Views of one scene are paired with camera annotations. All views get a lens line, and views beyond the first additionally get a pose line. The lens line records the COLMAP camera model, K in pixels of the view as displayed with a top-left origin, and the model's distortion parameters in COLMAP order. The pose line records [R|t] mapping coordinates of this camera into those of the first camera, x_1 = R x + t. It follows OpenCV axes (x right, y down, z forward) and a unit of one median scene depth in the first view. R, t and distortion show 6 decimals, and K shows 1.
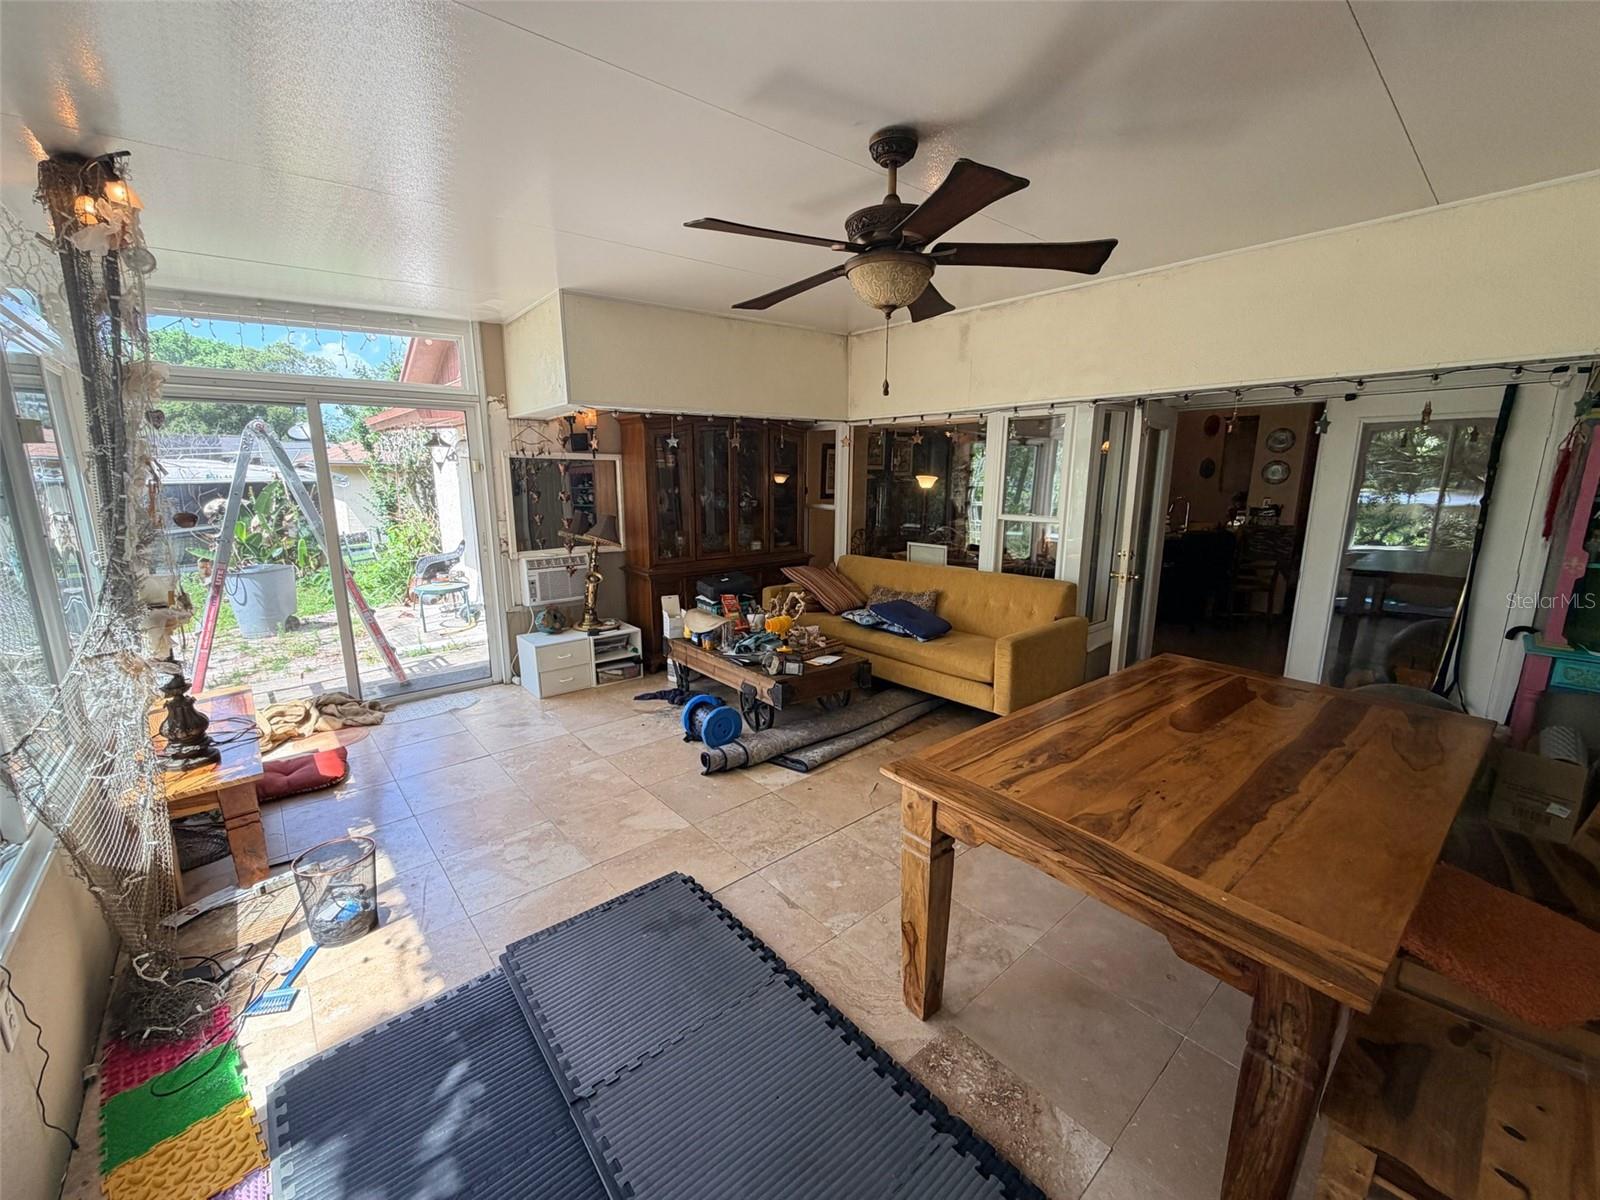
lens RADIAL K [[637.9, 0, 796.2], [0, 637.9, 601.1], [0, 0, 1]] dist [0.009877, -0.000094]
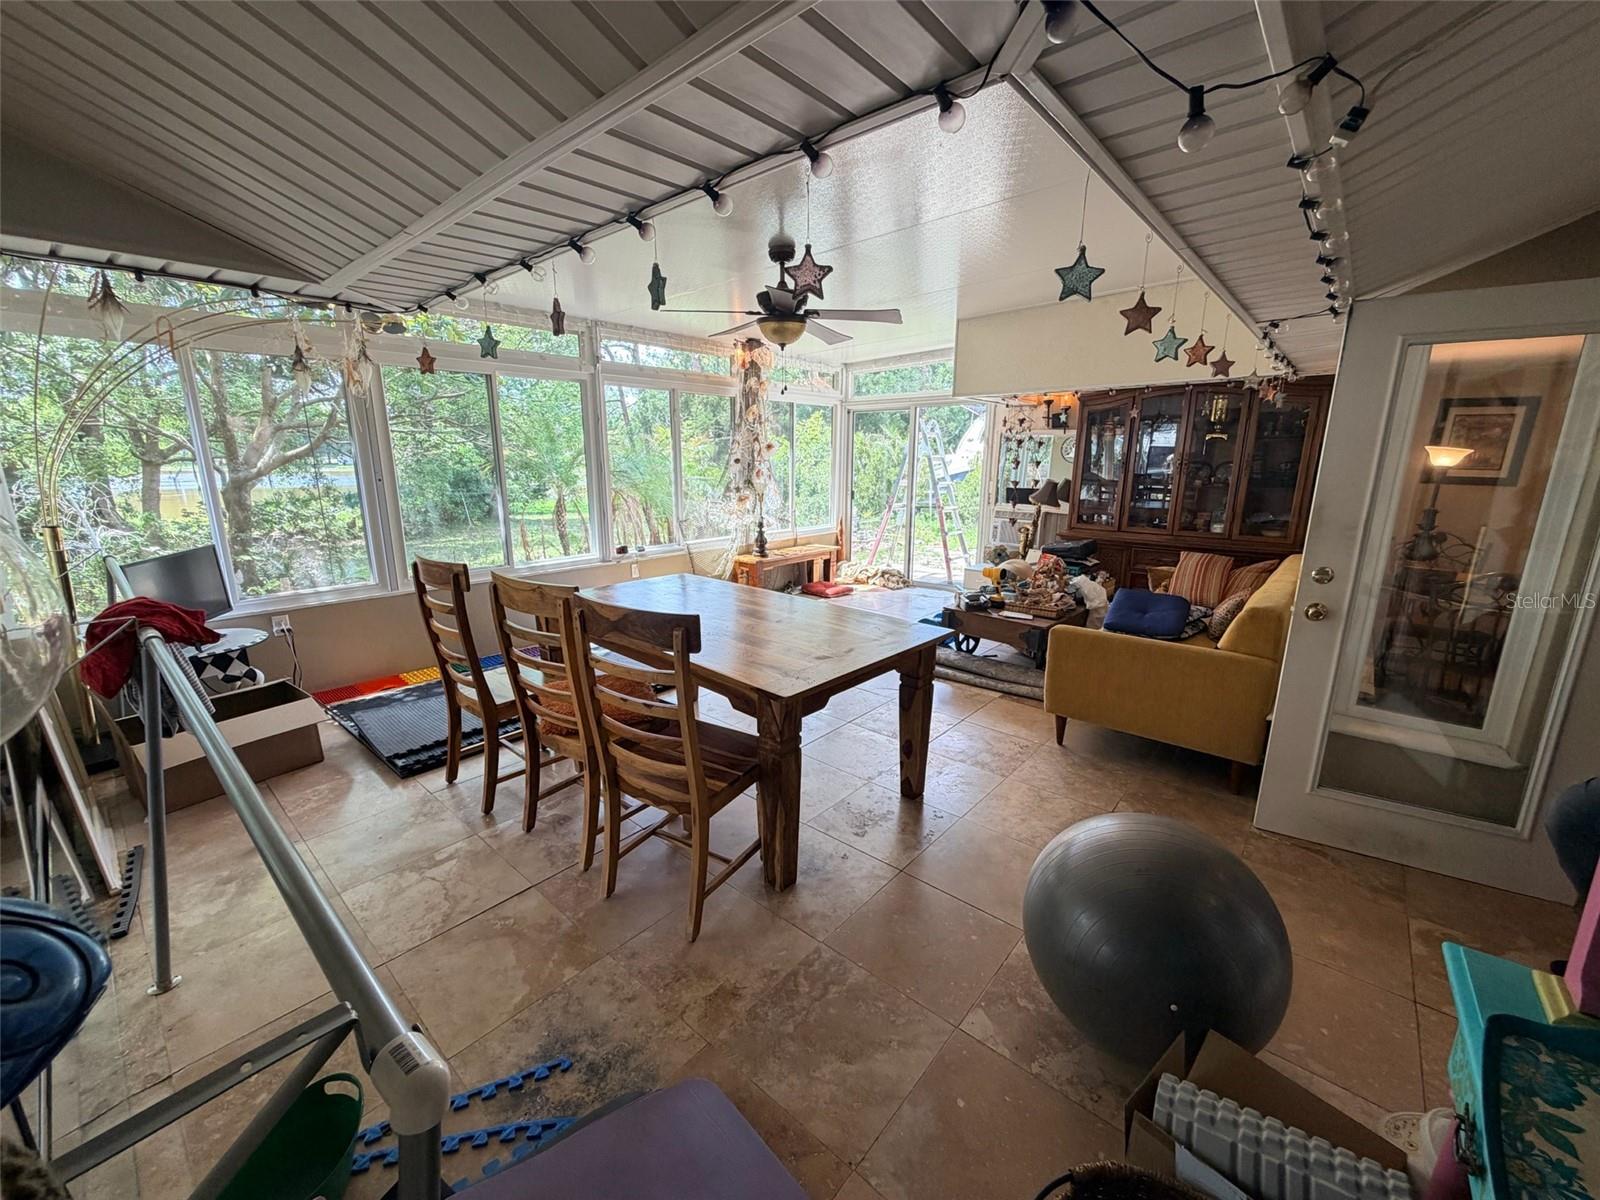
lens RADIAL K [[637.9, 0, 791.6], [0, 637.9, 597.9], [0, 0, 1]] dist [0.009877, -0.000094]
pose [[0.139942, 0.228794, -0.963364, 0.878607], [-0.192525, 0.960656, 0.200184, -0.071104], [0.971262, 0.157457, 0.178485, 0.351923]]
